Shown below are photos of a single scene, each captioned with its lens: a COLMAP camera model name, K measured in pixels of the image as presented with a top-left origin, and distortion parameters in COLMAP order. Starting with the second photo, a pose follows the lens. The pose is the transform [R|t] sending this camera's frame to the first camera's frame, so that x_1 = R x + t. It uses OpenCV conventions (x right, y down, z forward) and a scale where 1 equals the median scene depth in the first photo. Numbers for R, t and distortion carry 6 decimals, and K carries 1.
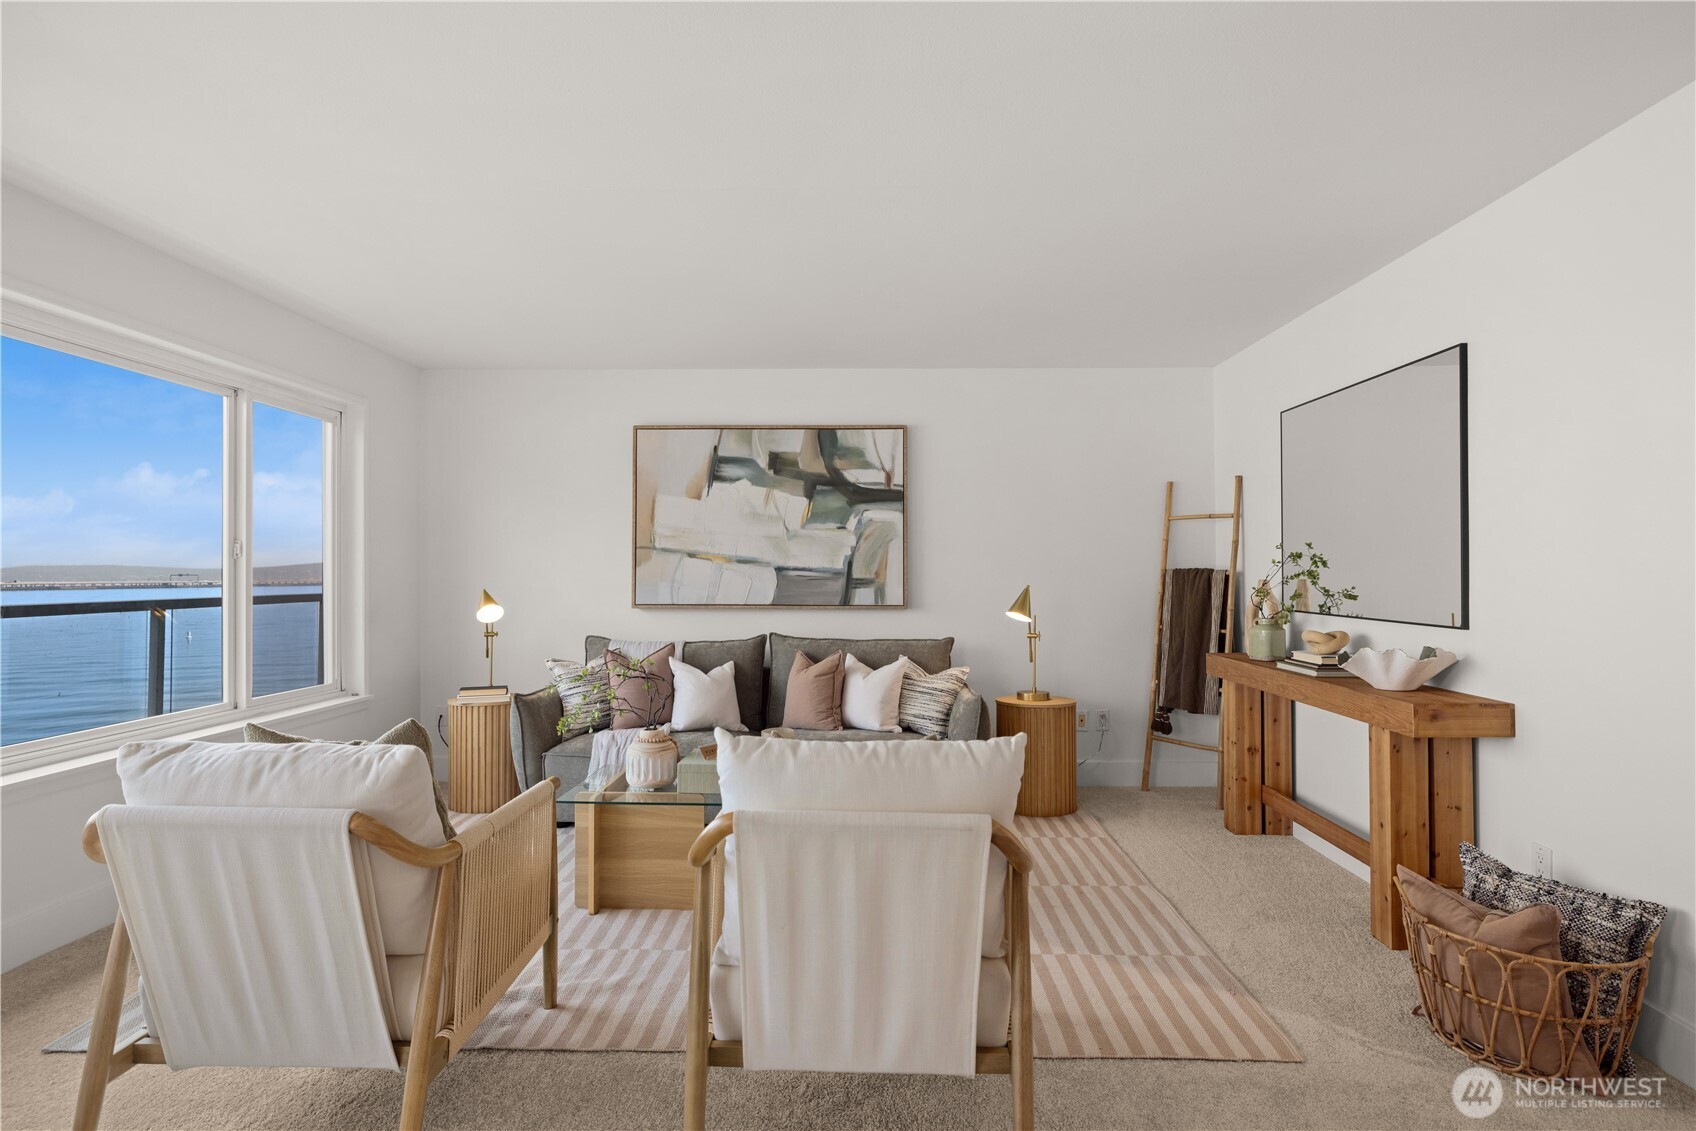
lens RADIAL K [[854.8, 0, 848.0], [0, 854.8, 565.5], [0, 0, 1]] dist [-0.001515, -0.000222]
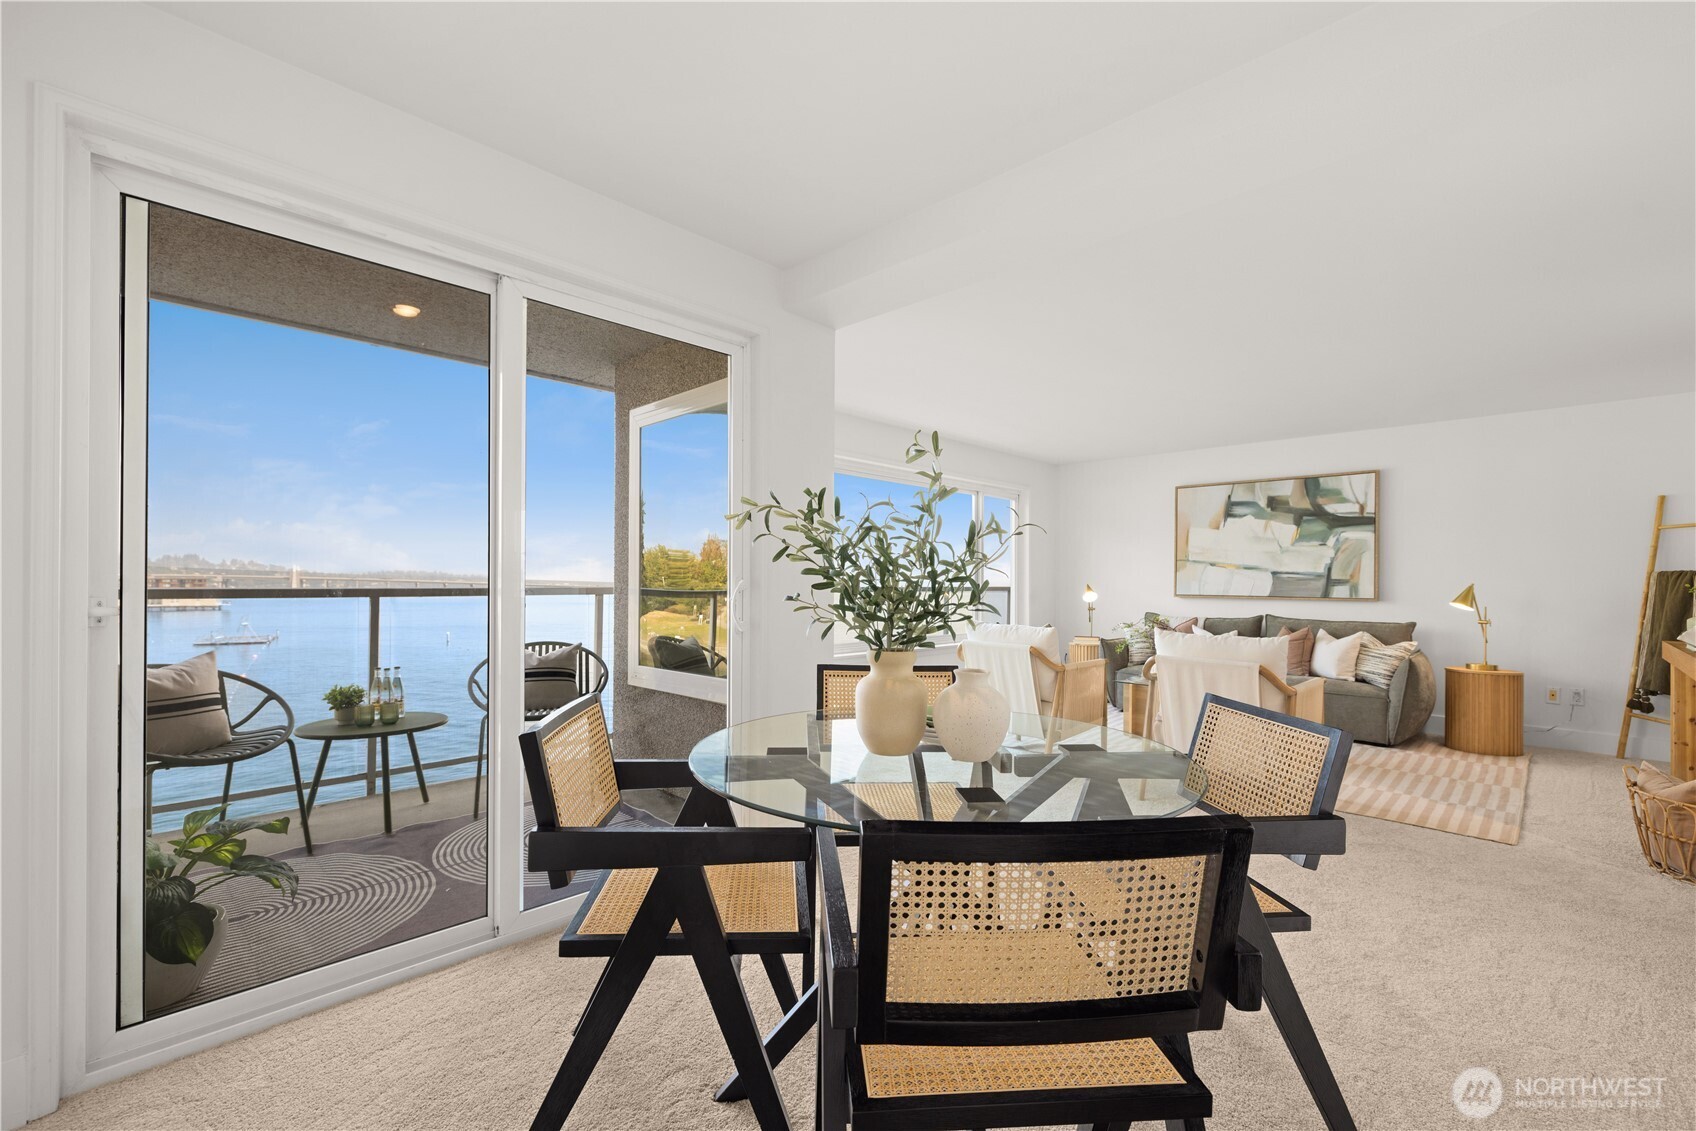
lens RADIAL K [[721.1, 0, 852.4], [0, 721.1, 579.0], [0, 0, 1]] dist [0.002289, 0.000685]
pose [[0.735775, 0.002905, -0.677220, 0.236897], [-0.002068, 0.999996, 0.002043, 0.013895], [0.677223, -0.000103, 0.735778, -0.453266]]
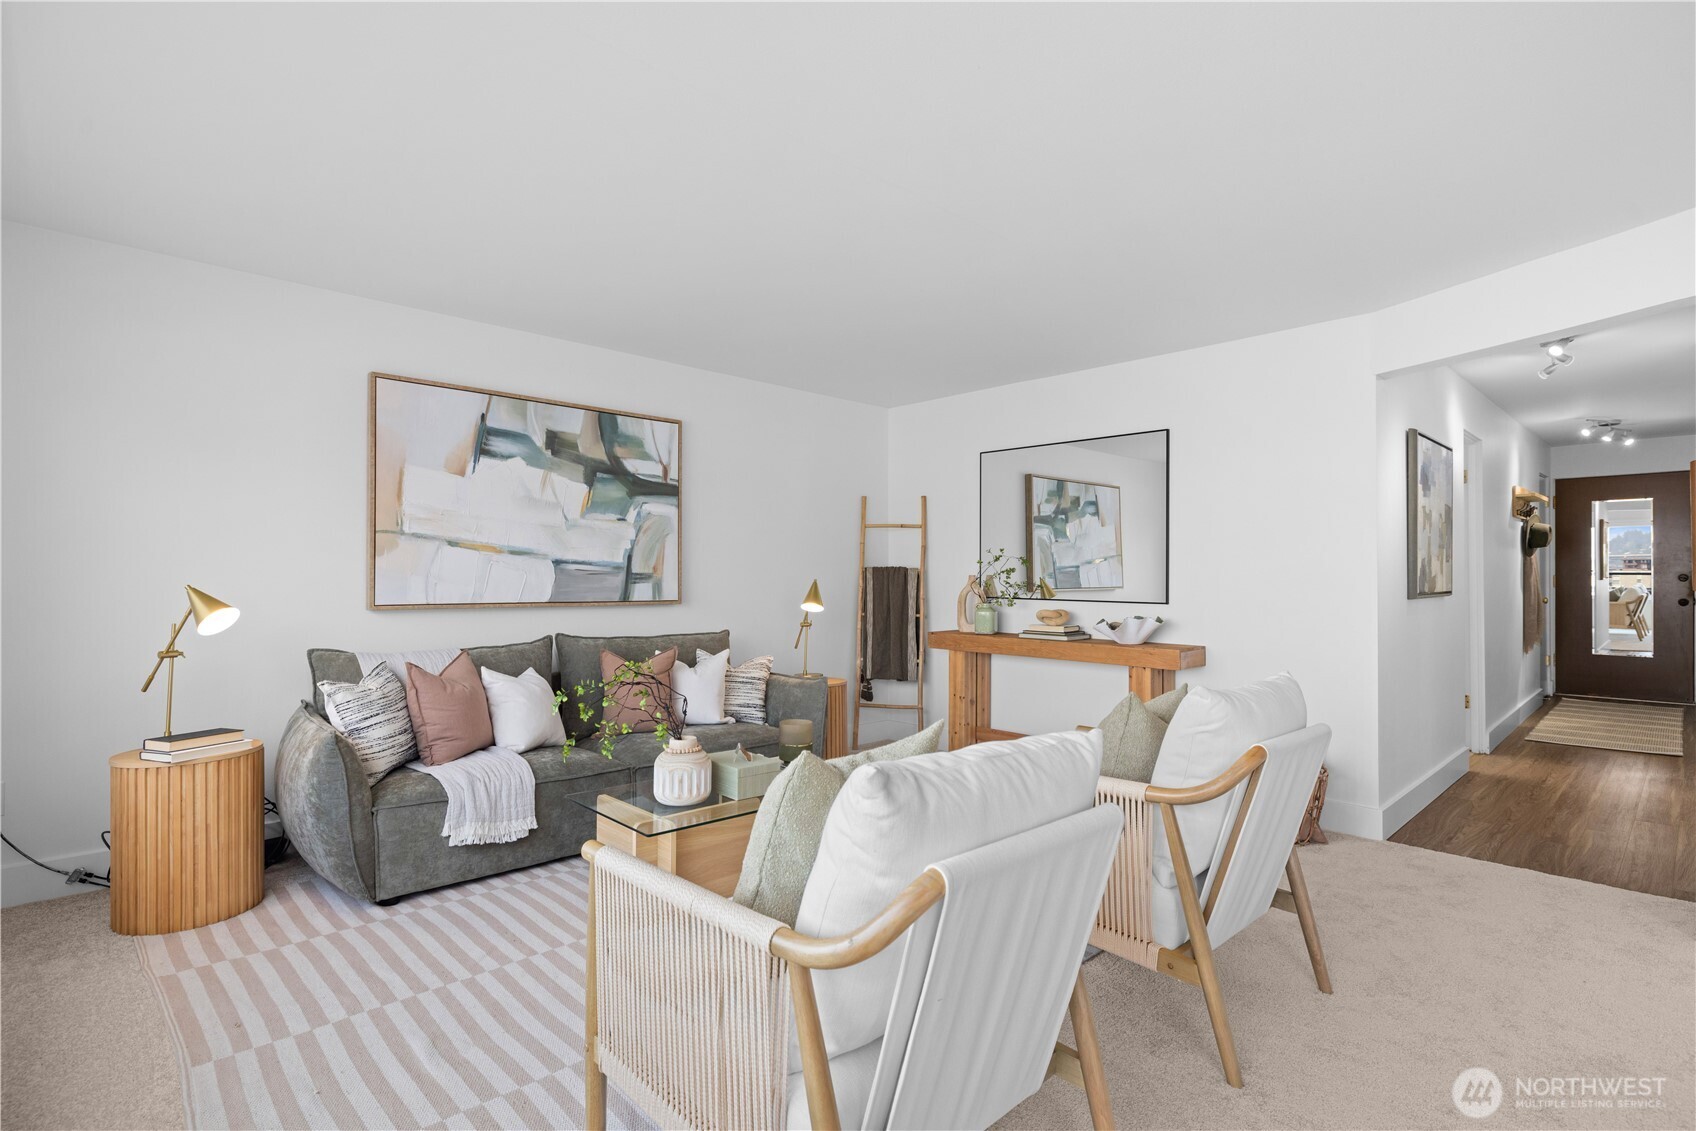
lens RADIAL K [[815.8, 0, 848.0], [0, 815.8, 565.5], [0, 0, 1]] dist [0.001884, 0.000110]
pose [[0.713192, 0.012939, 0.700849, -0.461386], [-0.010503, 0.999915, -0.007773, 0.011178], [-0.700890, -0.001817, 0.713267, 0.179868]]
